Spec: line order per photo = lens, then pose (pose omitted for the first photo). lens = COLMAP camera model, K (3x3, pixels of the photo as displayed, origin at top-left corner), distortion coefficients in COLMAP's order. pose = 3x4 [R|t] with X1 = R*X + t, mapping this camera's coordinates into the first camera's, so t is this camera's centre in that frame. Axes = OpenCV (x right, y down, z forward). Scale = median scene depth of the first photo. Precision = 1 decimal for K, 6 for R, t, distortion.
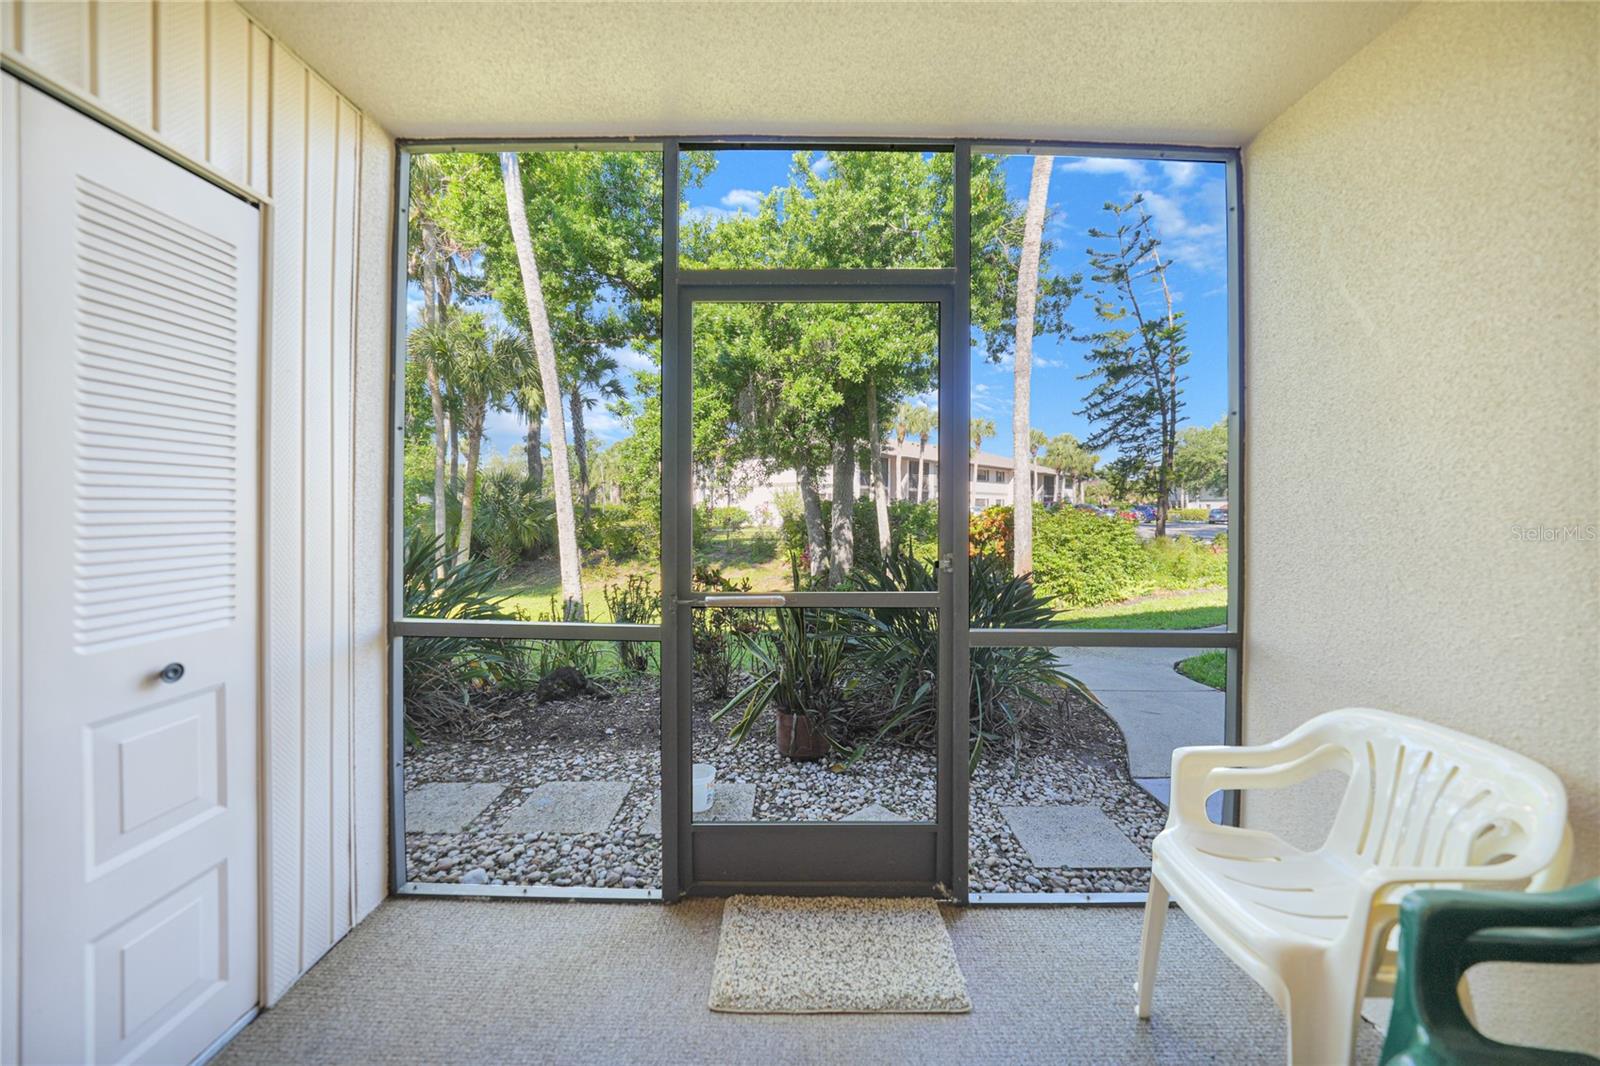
lens RADIAL K [[579.8, 0, 802.1], [0, 579.8, 517.4], [0, 0, 1]] dist [-0.026662, 0.006645]
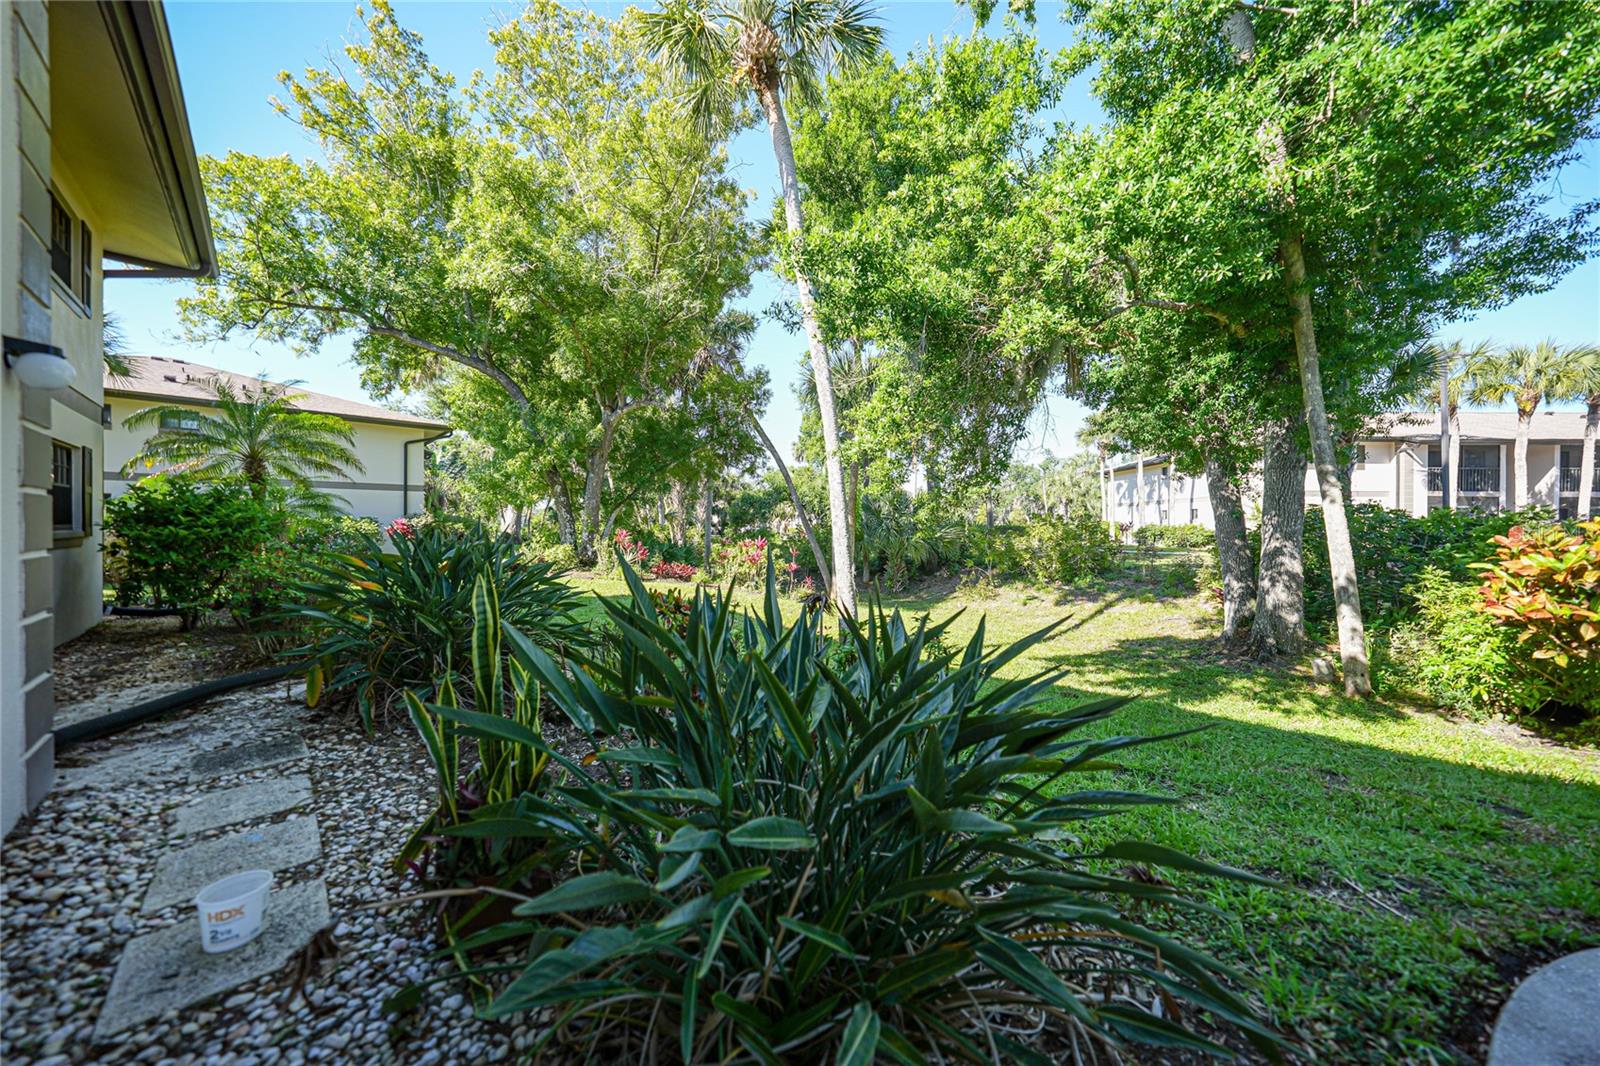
lens RADIAL K [[557.8, 0, 800.0], [0, 557.8, 533.0], [0, 0, 1]] dist [-0.026505, 0.006271]
pose [[0.693026, 0.008304, -0.720864, 0.594246], [-0.013329, 0.999910, -0.001296, 0.014098], [0.720789, 0.010507, 0.693075, 0.833243]]
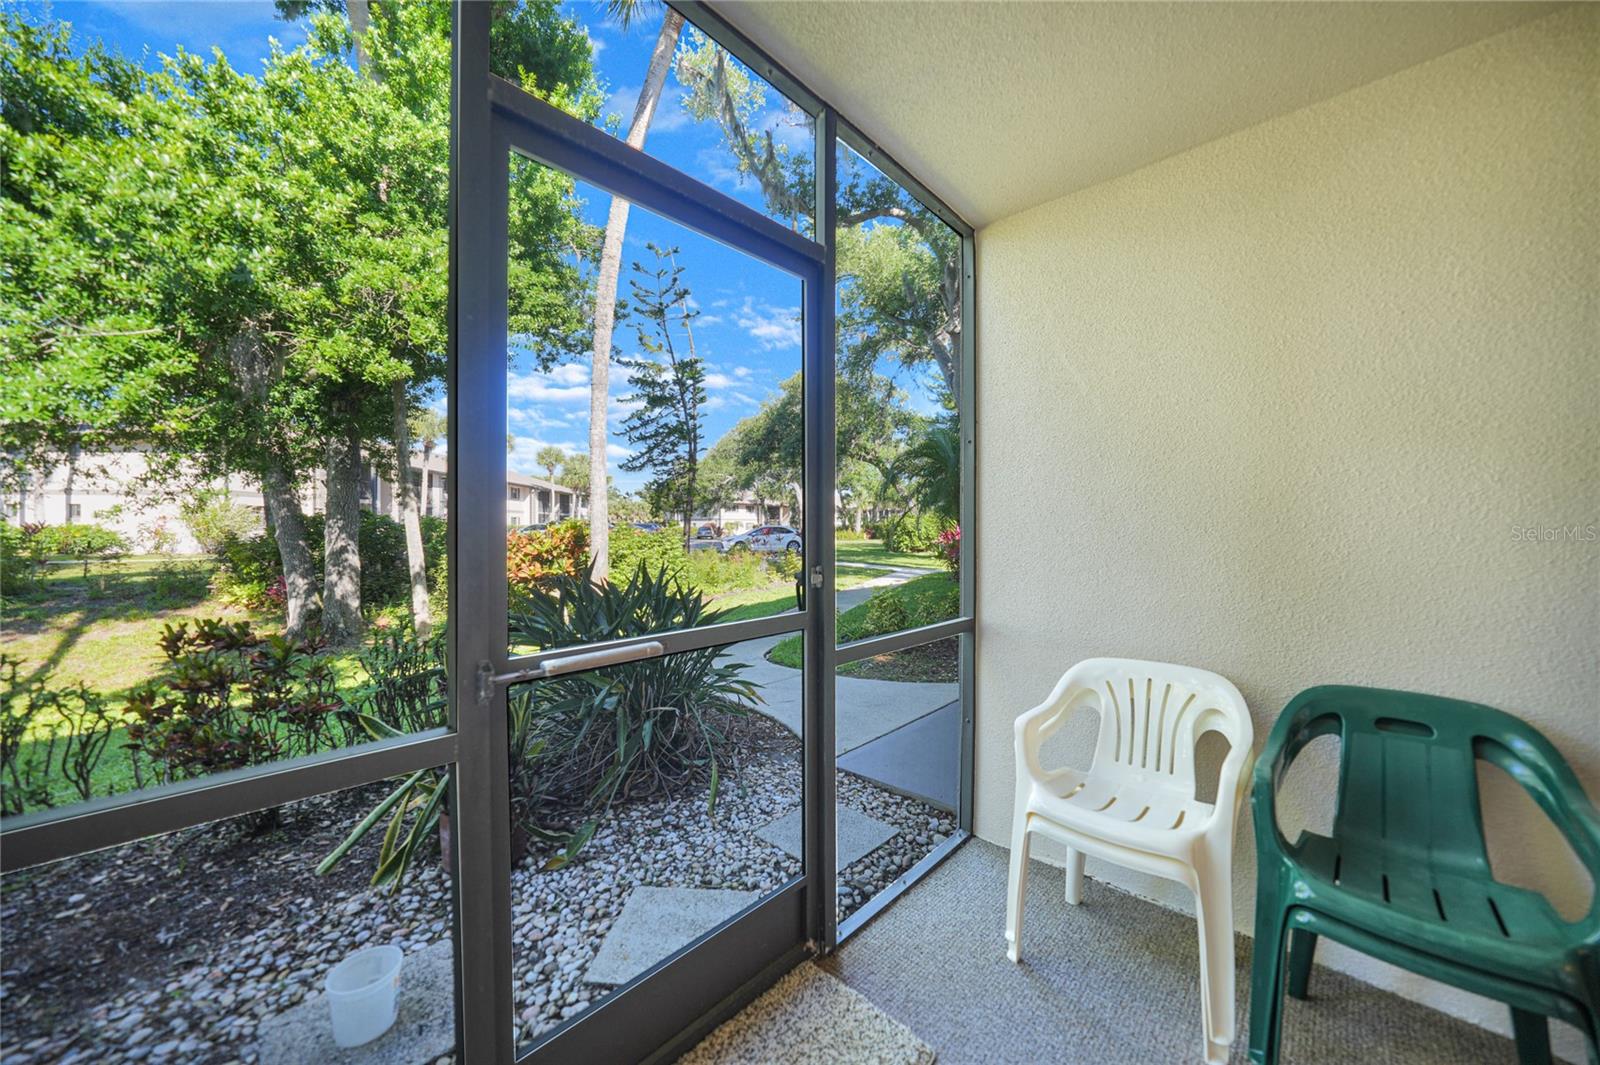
lens RADIAL K [[571.7, 0, 799.0], [0, 571.7, 536.1], [0, 0, 1]] dist [-0.026480, 0.006404]
pose [[0.690504, -0.013475, 0.723203, -0.226394], [0.012964, 0.999896, 0.006252, 0.005890], [-0.723213, 0.005059, 0.690607, 0.235726]]
